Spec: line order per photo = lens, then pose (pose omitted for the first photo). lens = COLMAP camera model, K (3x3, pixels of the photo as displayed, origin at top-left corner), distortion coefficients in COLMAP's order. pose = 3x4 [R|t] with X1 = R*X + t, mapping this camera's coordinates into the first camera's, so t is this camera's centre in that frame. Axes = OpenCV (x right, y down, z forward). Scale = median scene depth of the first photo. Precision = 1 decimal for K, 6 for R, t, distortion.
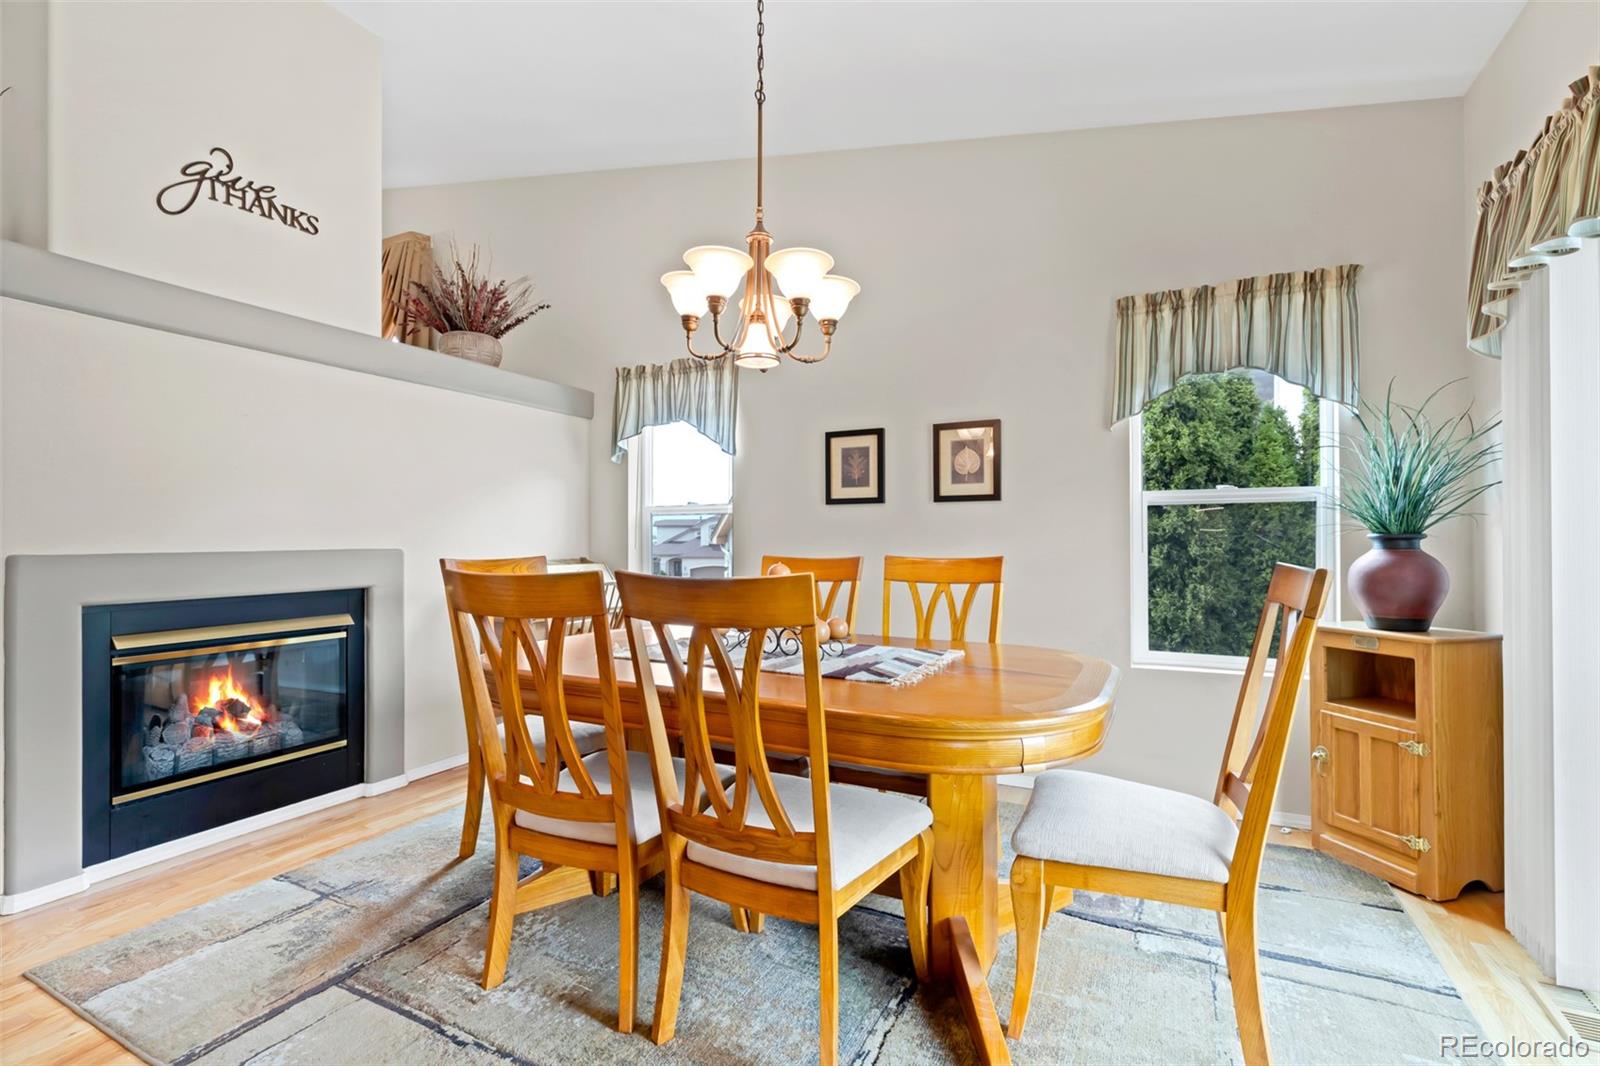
lens RADIAL K [[737.8, 0, 812.8], [0, 737.8, 532.9], [0, 0, 1]] dist [0.003330, 0.000423]
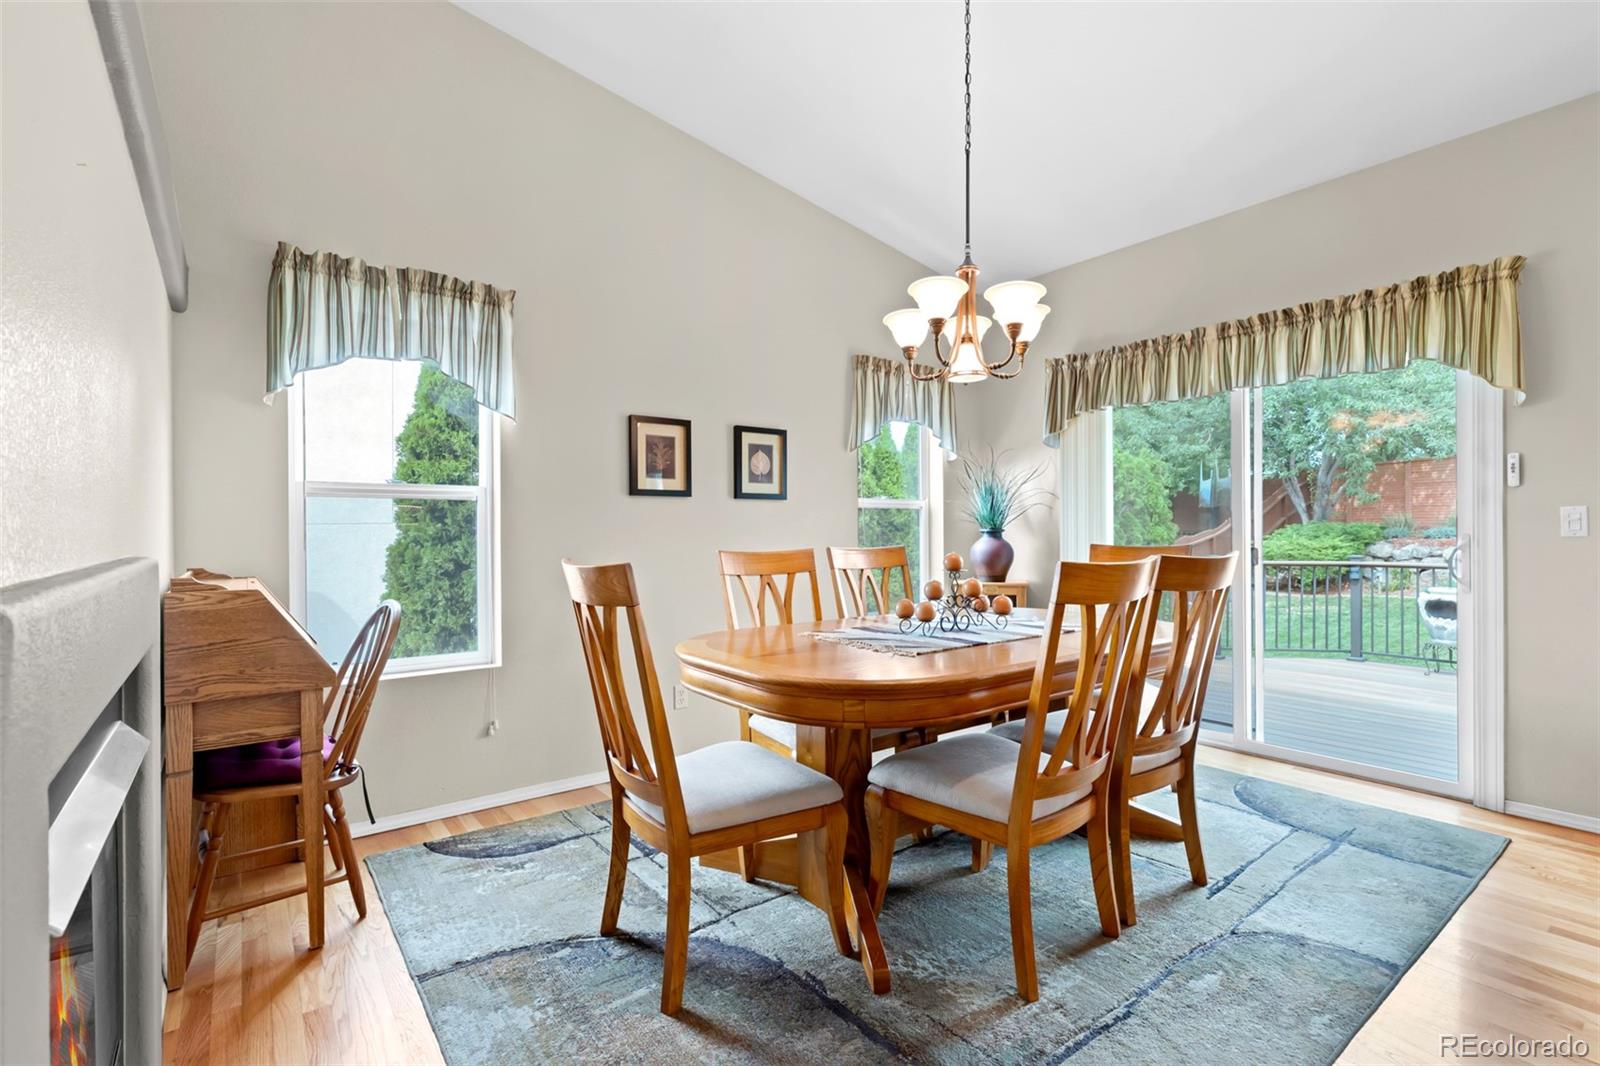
lens RADIAL K [[737.8, 0, 810.5], [0, 737.8, 531.7], [0, 0, 1]] dist [0.003330, 0.000423]
pose [[0.423236, 0.001043, 0.906019, -0.726564], [-0.003876, 0.999992, 0.000660, 0.004854], [-0.906011, -0.003790, 0.423237, 0.435758]]
